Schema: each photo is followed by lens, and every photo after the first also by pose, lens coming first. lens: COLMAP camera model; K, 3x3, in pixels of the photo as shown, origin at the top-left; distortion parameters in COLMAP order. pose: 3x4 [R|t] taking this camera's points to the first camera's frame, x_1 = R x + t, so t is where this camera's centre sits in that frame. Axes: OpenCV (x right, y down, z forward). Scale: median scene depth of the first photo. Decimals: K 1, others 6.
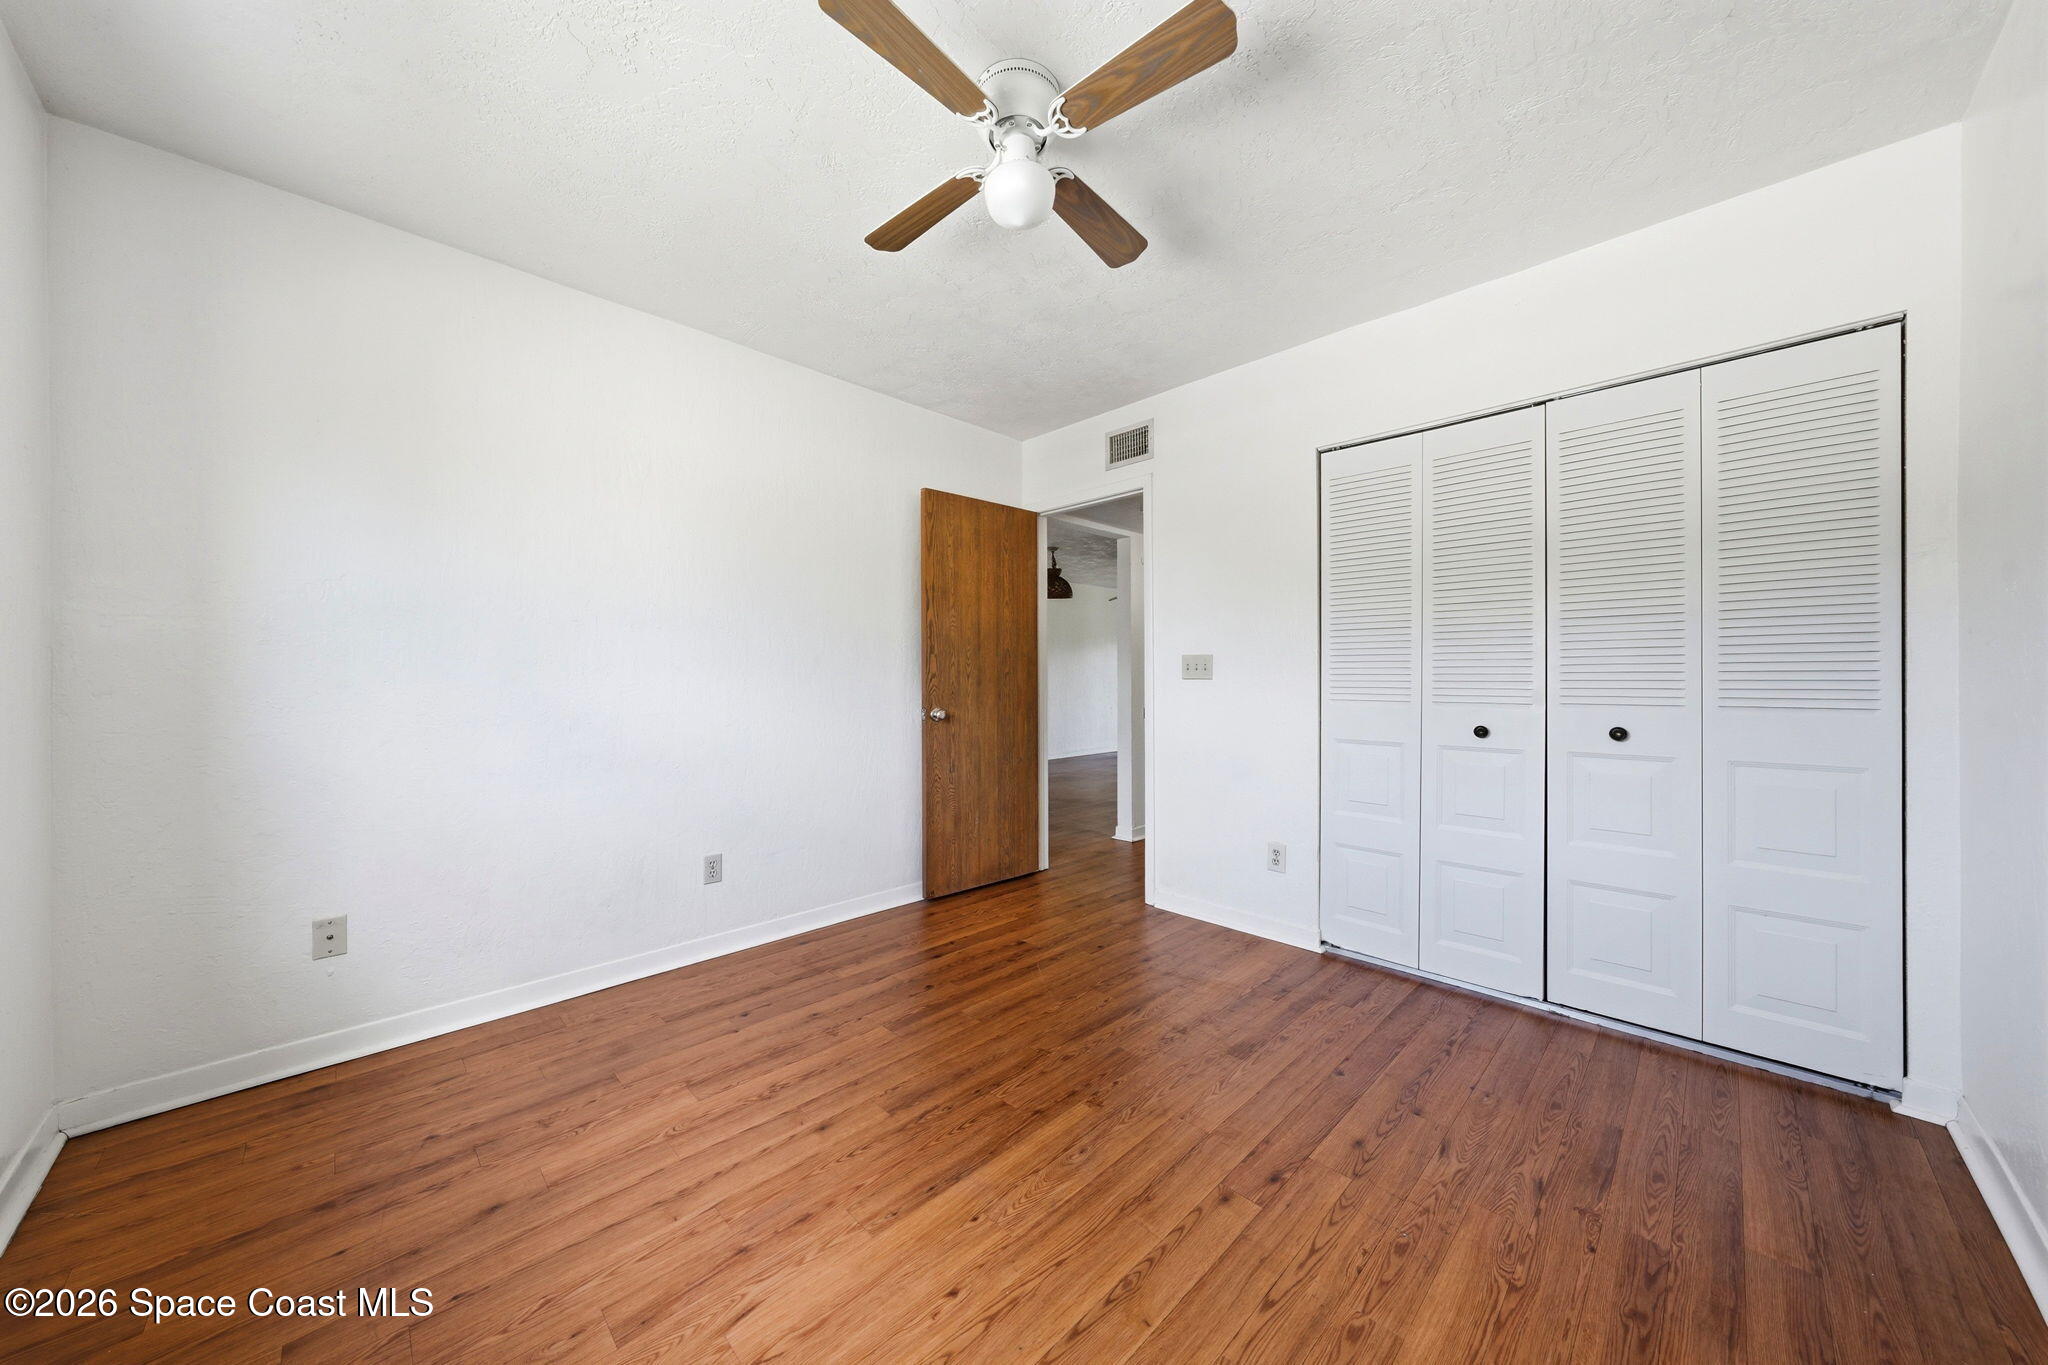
lens RADIAL K [[712.1, 0, 1025.6], [0, 712.1, 681.3], [0, 0, 1]] dist [0.002013, -0.000013]
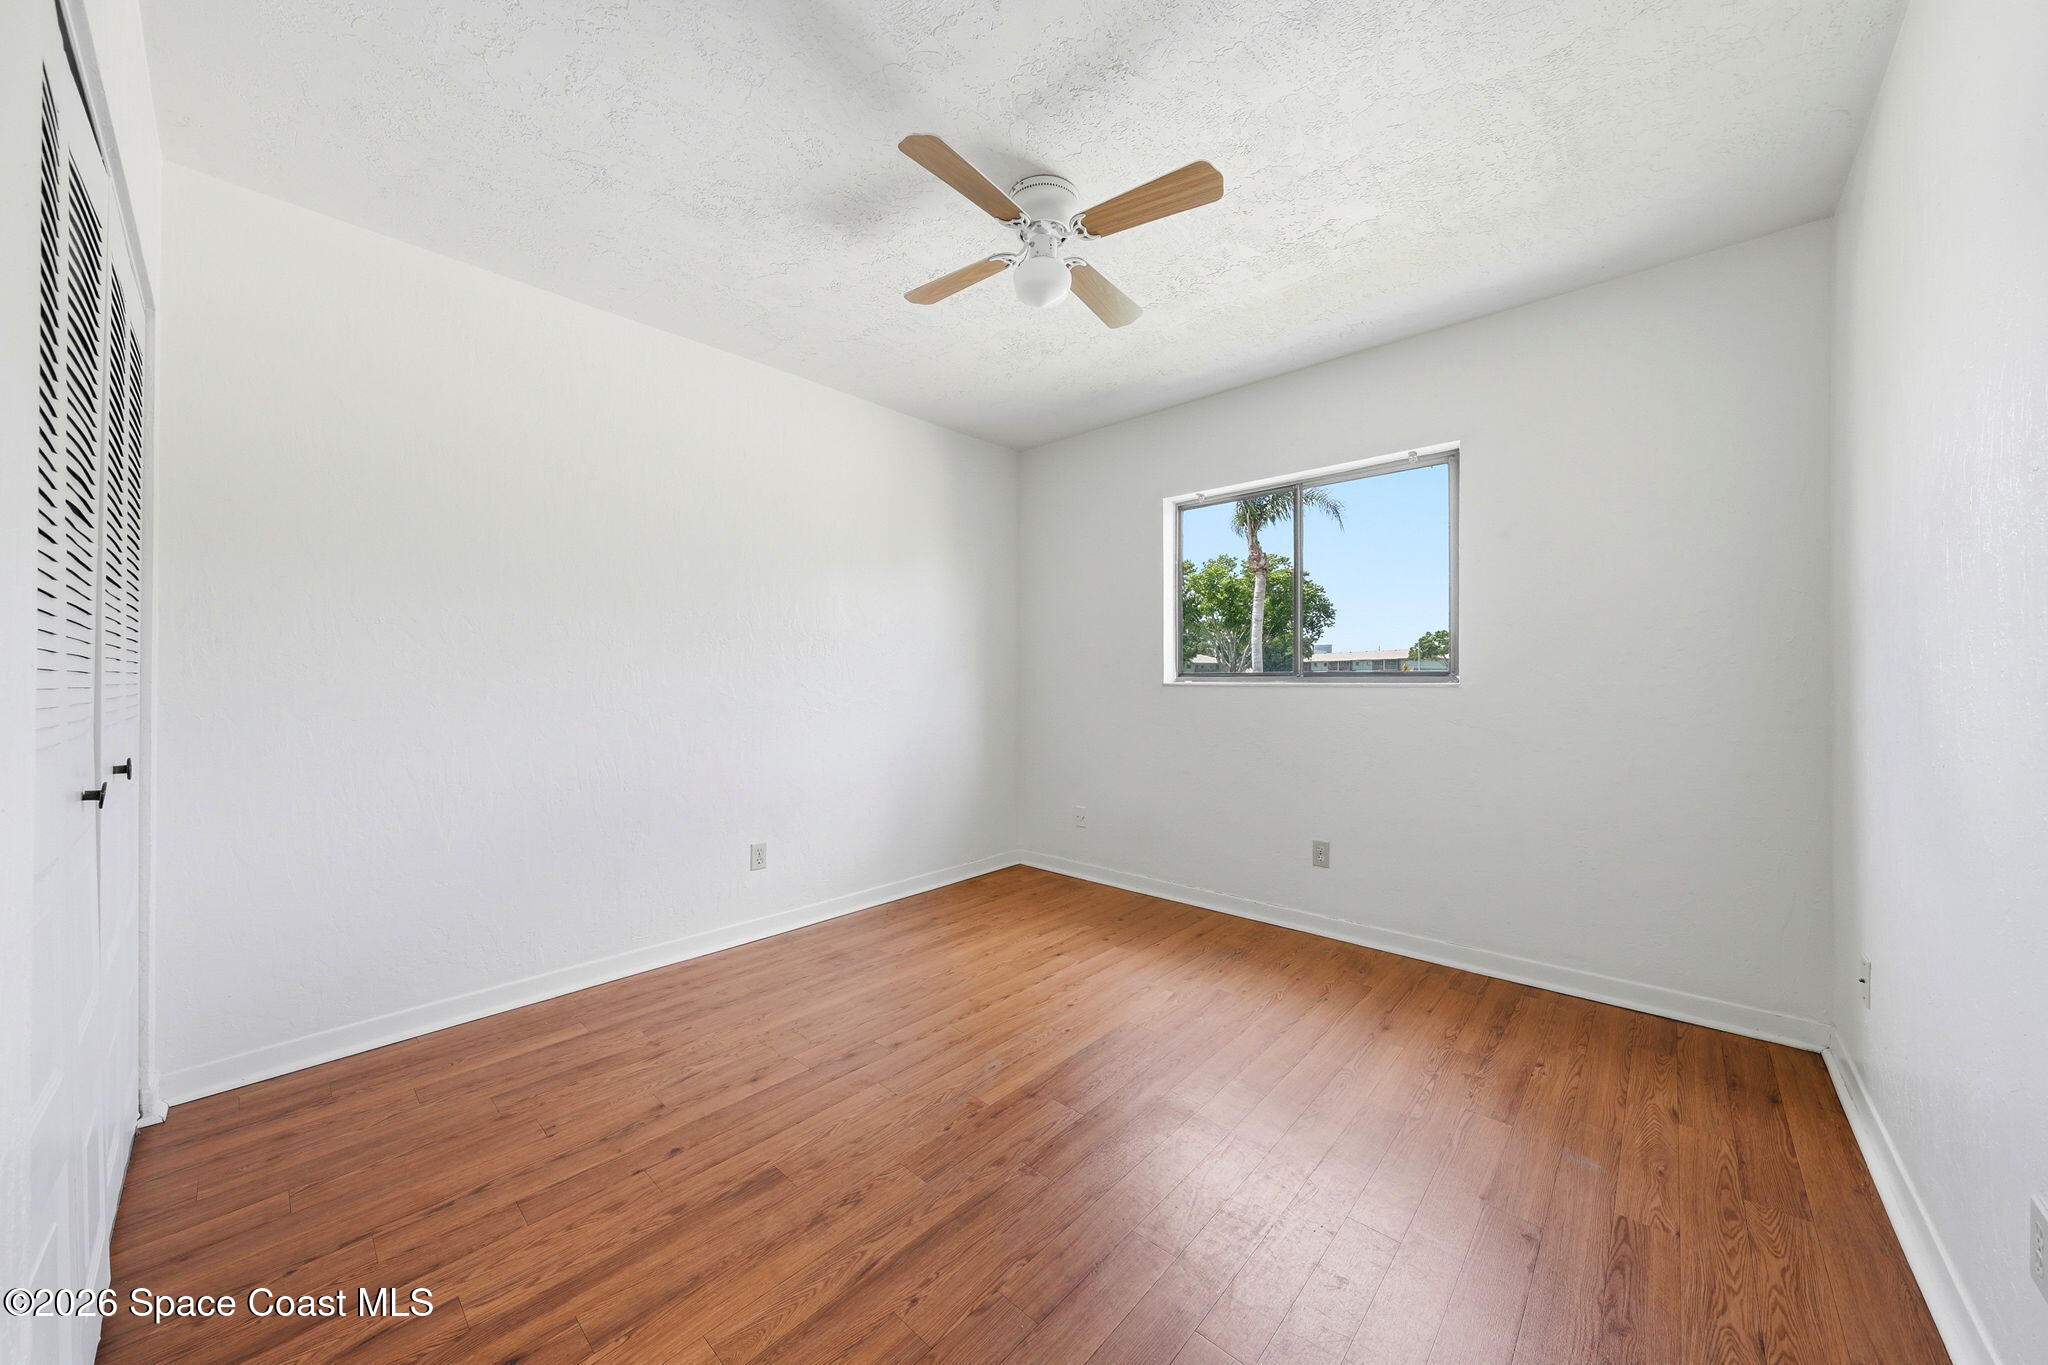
lens RADIAL K [[712.1, 0, 1022.0], [0, 712.1, 680.4], [0, 0, 1]] dist [0.002013, -0.000013]
pose [[-0.998949, 0.001563, -0.045819, 0.083706], [0.001595, 0.999999, -0.000651, -0.001327], [0.045818, -0.000723, -0.998950, 2.191854]]
